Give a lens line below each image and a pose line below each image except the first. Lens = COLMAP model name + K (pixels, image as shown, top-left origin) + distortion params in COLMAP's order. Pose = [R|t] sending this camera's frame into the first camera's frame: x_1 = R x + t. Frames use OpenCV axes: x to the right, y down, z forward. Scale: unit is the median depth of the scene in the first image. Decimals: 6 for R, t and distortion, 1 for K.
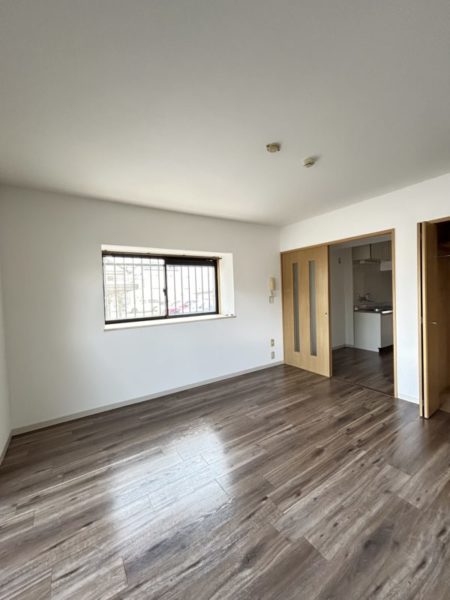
lens RADIAL K [[243.3, 0, 228.1], [0, 243.3, 299.7], [0, 0, 1]] dist [0.007307, 0.000898]
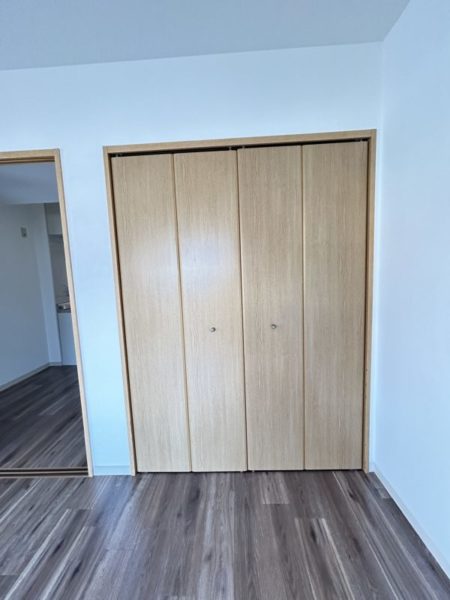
lens RADIAL K [[243.3, 0, 224.6], [0, 243.3, 300.5], [0, 0, 1]] dist [0.007307, 0.000898]
pose [[0.577536, -0.071683, 0.813212, 0.518041], [0.042991, 0.997426, 0.057390, -0.007178], [-0.815233, 0.001816, 0.579131, 0.518121]]
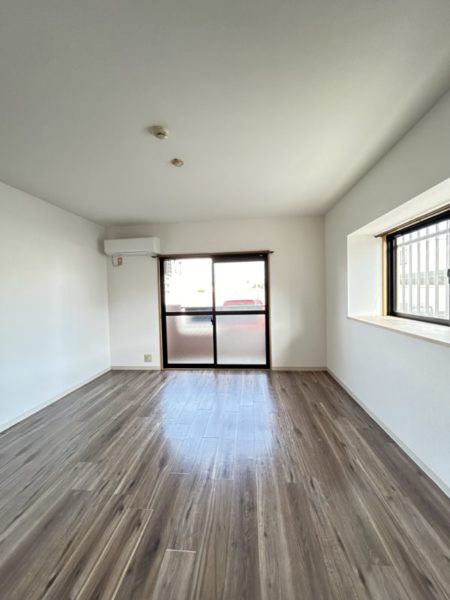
lens RADIAL K [[243.3, 0, 226.3], [0, 243.3, 296.2], [0, 0, 1]] dist [0.007307, 0.000898]
pose [[-0.625461, 0.066213, -0.777441, 0.727394], [0.026687, 0.997625, 0.063496, -0.056075], [0.779799, 0.018967, -0.625742, 1.413194]]
